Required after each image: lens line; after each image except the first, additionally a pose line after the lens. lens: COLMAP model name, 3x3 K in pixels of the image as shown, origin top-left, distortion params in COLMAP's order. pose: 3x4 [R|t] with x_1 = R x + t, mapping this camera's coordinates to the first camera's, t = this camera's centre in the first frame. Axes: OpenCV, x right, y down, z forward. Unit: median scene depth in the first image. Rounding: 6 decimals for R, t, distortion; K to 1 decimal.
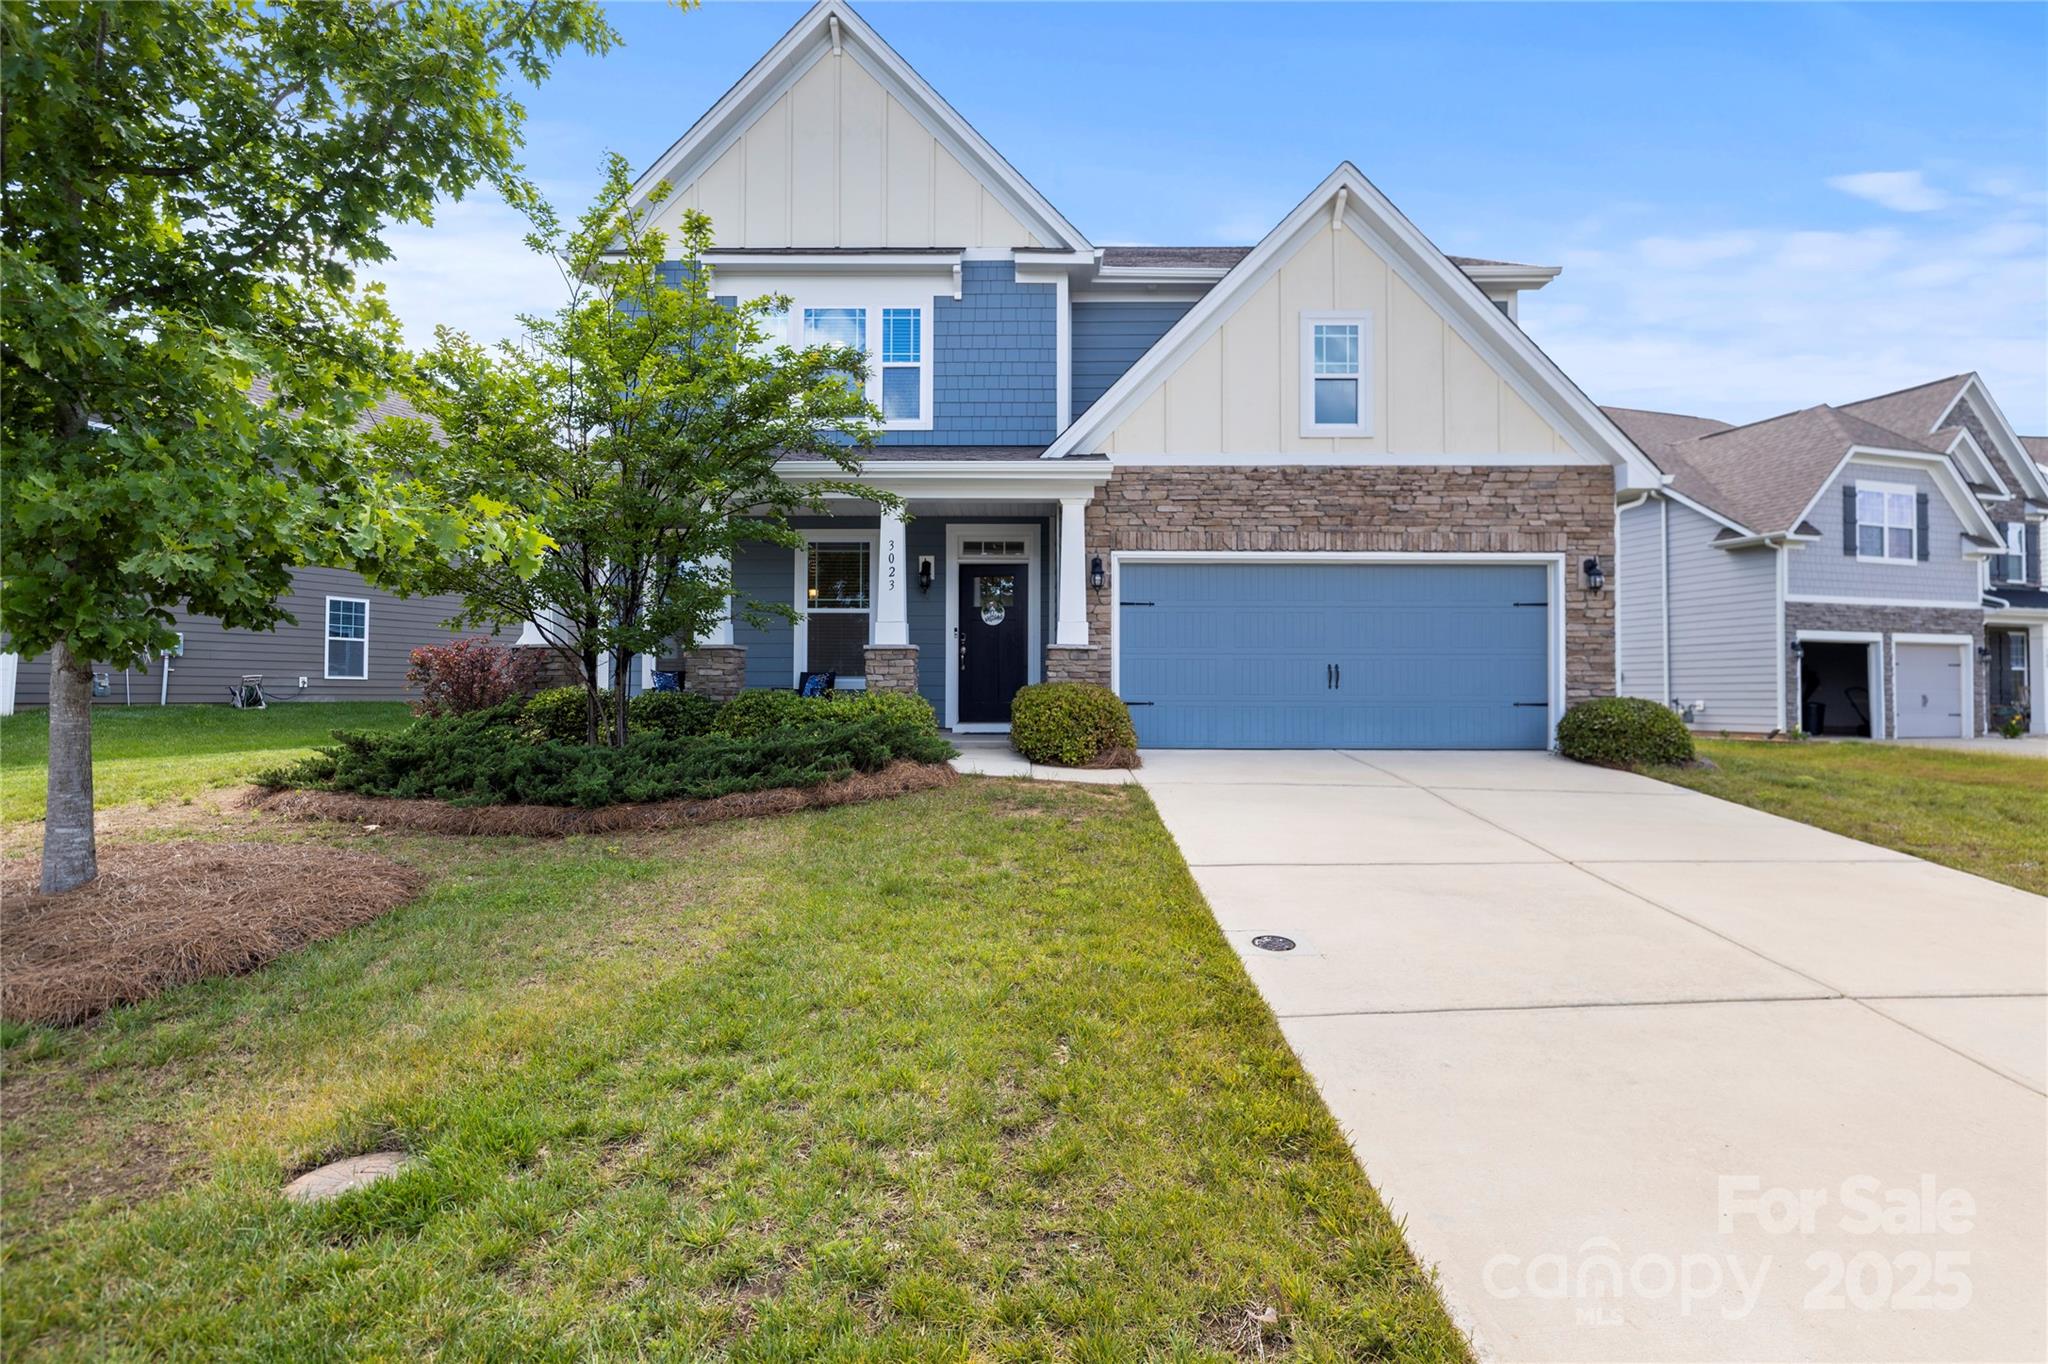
lens RADIAL K [[972.7, 0, 1019.3], [0, 972.7, 683.6], [0, 0, 1]] dist [0.002518, 0.000539]
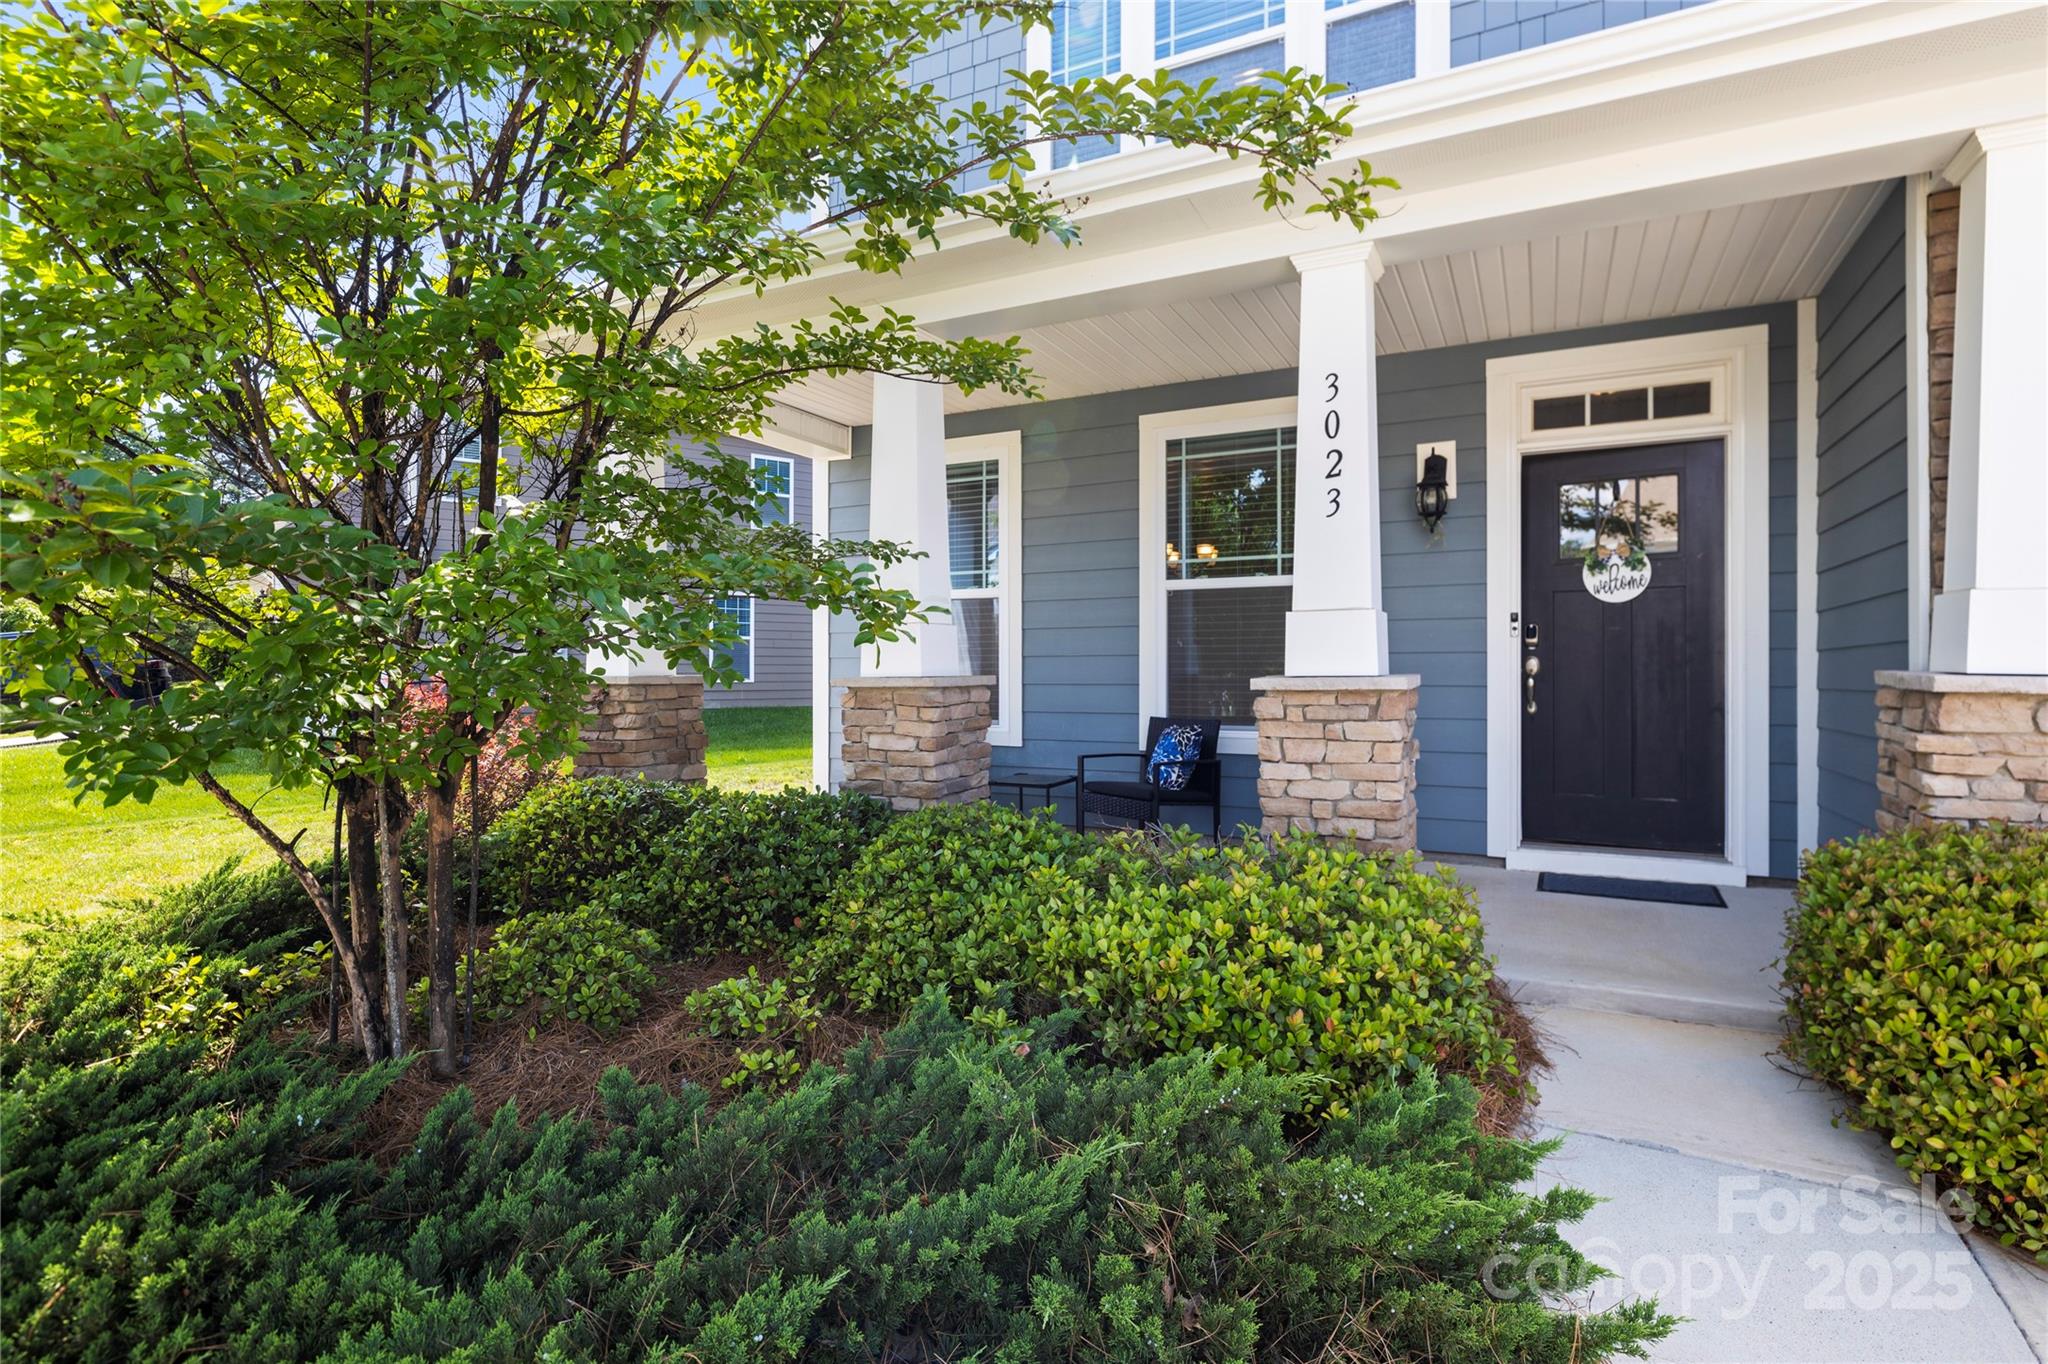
lens RADIAL K [[1039.3, 0, 1012.4], [0, 1039.3, 670.5], [0, 0, 1]] dist [-0.001888, 0.000327]
pose [[0.890011, -0.004894, -0.455913, -0.054108], [0.008854, 0.999939, 0.006550, -0.037792], [0.455853, -0.009866, 0.890000, 0.517504]]
